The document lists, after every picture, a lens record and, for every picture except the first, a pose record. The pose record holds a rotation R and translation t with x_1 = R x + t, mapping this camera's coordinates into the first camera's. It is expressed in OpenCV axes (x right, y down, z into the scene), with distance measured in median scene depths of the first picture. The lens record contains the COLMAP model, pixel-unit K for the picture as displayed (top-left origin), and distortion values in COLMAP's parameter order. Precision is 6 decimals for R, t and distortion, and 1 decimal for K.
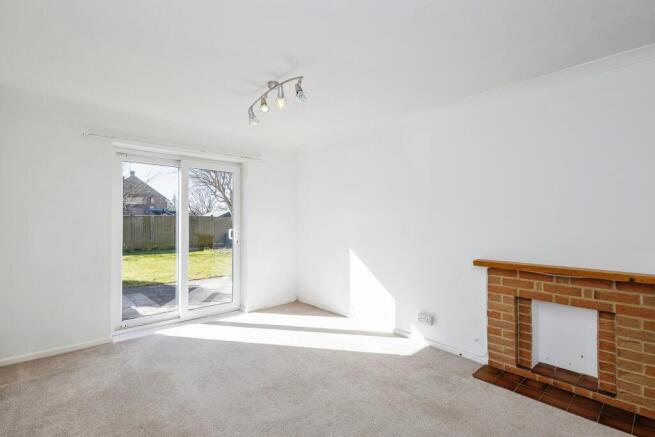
lens RADIAL K [[305.4, 0, 327.5], [0, 305.4, 218.5], [0, 0, 1]] dist [-0.001804, 0.000351]
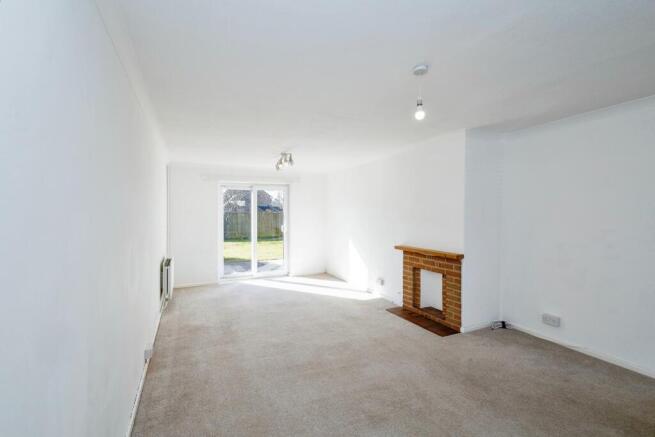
lens RADIAL K [[294.4, 0, 327.5], [0, 294.4, 218.5], [0, 0, 1]] dist [0.000763, 0.000077]
pose [[0.951301, -0.021604, -0.307505, 0.628640], [0.032750, 0.998979, 0.031132, -0.081001], [0.306518, -0.039686, 0.951037, -0.674148]]
